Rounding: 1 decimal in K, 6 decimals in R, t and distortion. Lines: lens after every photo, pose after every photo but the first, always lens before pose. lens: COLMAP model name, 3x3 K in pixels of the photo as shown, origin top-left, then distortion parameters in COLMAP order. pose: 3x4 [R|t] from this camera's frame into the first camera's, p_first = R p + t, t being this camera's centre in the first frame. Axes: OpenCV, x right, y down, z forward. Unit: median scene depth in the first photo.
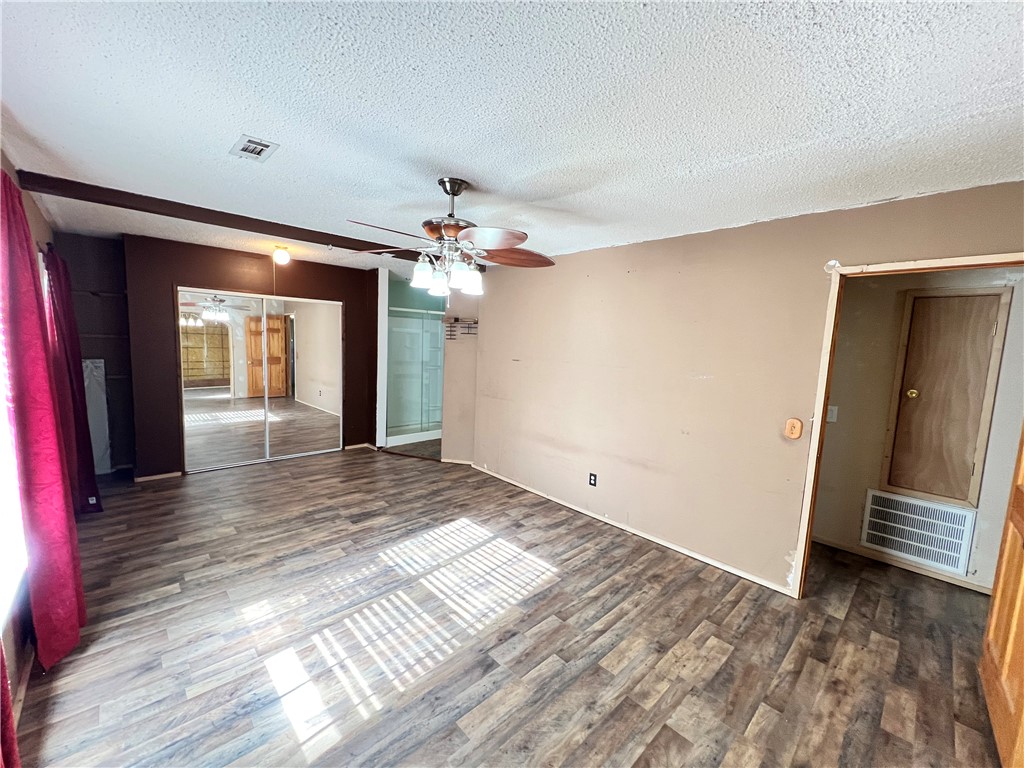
lens RADIAL K [[412.0, 0, 515.0], [0, 412.0, 386.2], [0, 0, 1]] dist [0.001298, 0.000128]
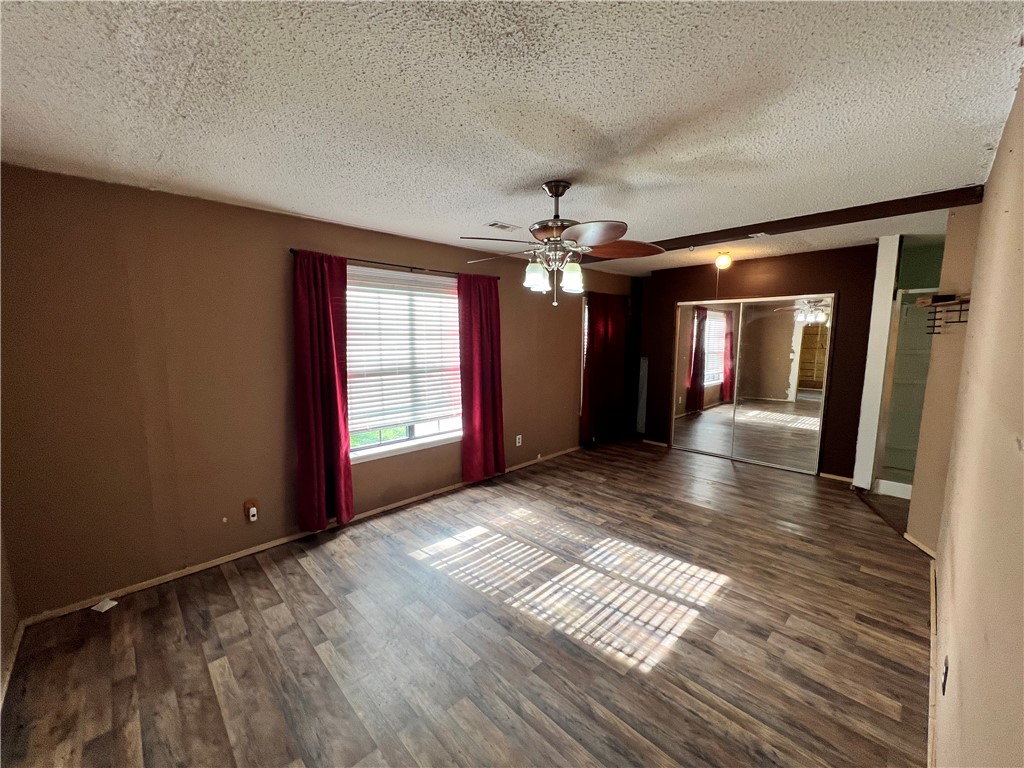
lens RADIAL K [[412.0, 0, 515.0], [0, 412.0, 386.2], [0, 0, 1]] dist [0.001298, 0.000128]
pose [[0.007978, 0.082245, -0.996580, 0.670489], [-0.103388, 0.991339, 0.080984, -0.044559], [0.994609, 0.102388, 0.016412, 0.667344]]
